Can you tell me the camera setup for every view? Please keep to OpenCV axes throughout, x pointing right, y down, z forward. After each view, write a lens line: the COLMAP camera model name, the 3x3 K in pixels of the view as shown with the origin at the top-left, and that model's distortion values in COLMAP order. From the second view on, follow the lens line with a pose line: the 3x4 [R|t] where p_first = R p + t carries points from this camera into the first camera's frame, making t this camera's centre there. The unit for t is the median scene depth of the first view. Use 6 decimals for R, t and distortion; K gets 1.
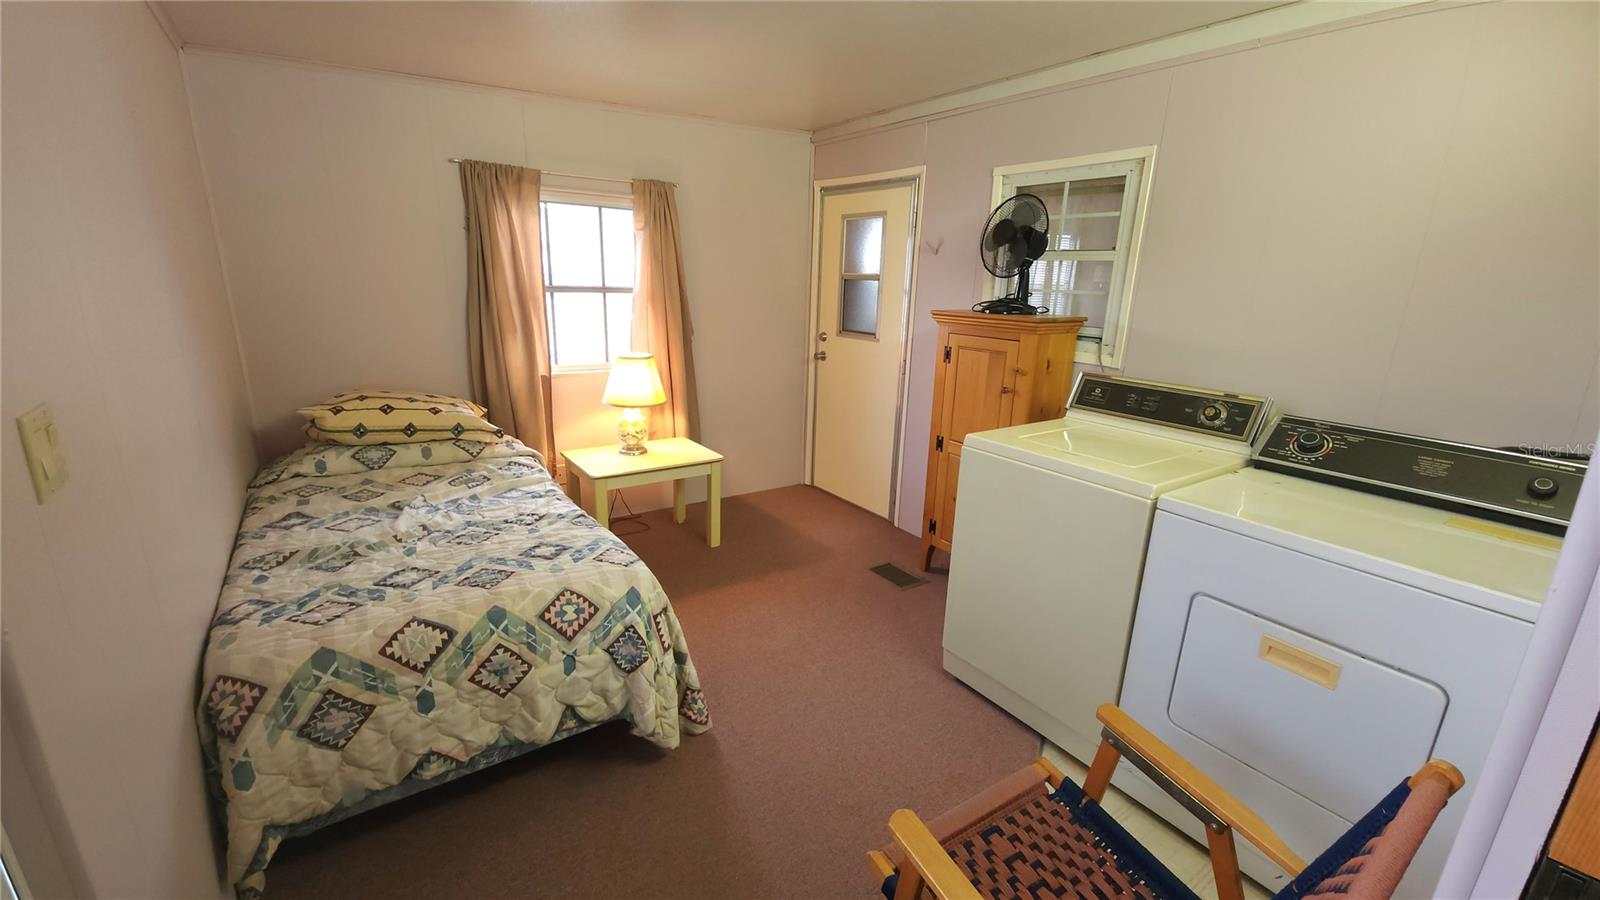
lens RADIAL K [[659.0, 0, 806.7], [0, 659.0, 455.3], [0, 0, 1]] dist [0.005998, -0.005411]
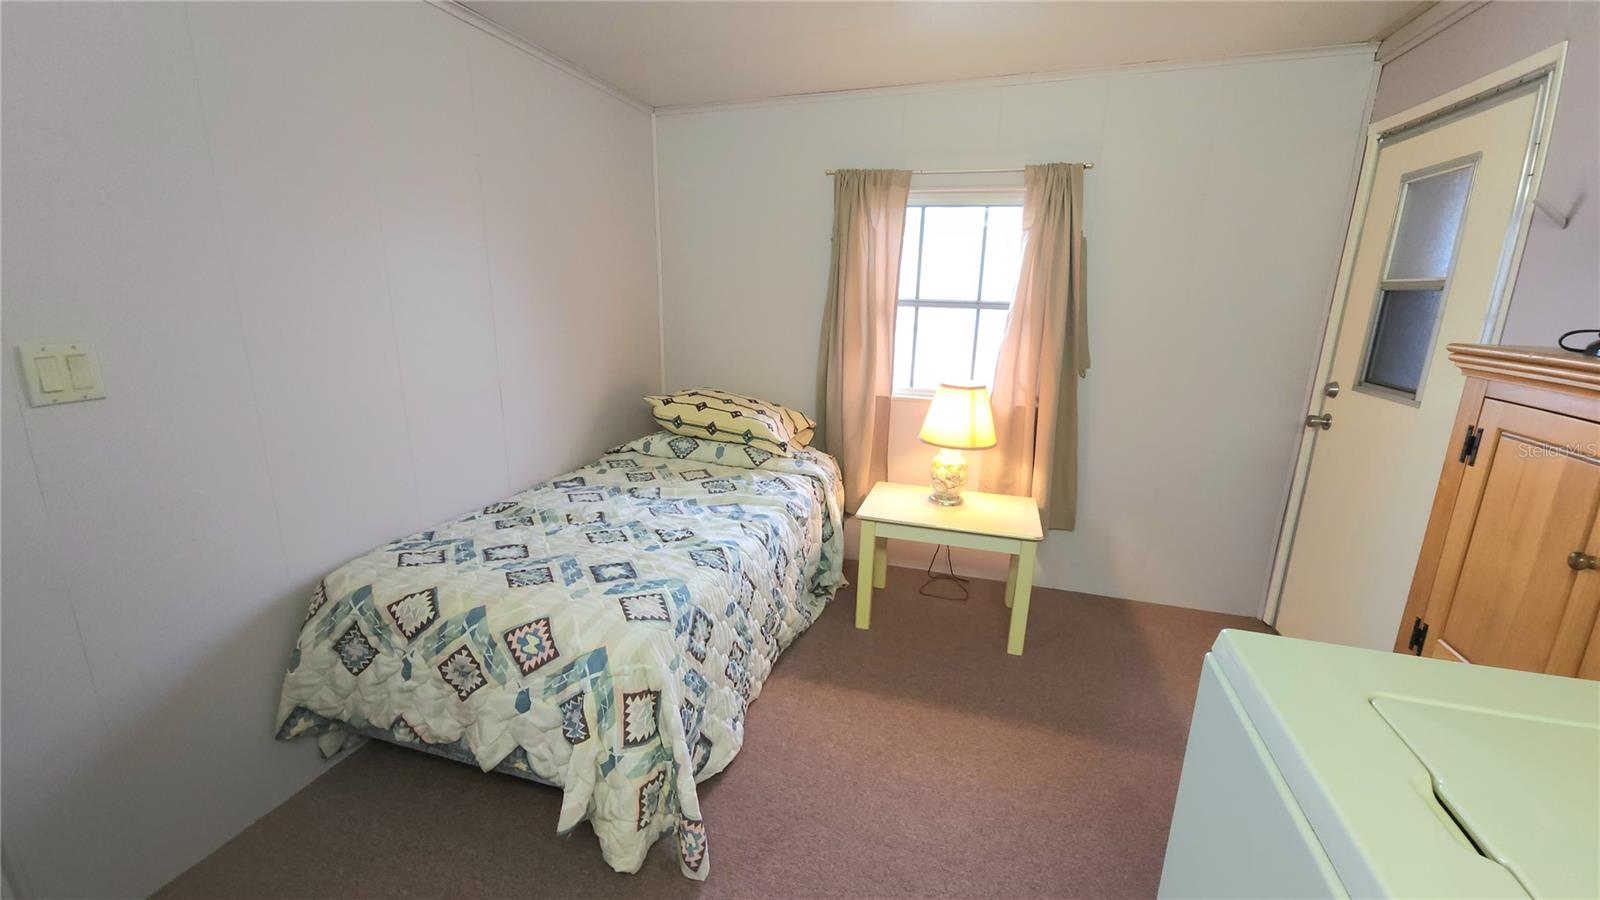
lens RADIAL K [[659.0, 0, 799.9], [0, 659.0, 456.3], [0, 0, 1]] dist [0.005998, -0.005411]
pose [[0.610935, 0.179092, -0.771158, 0.345467], [-0.215817, 0.974860, 0.055423, -0.092219], [0.761697, 0.132569, 0.634227, 0.482677]]
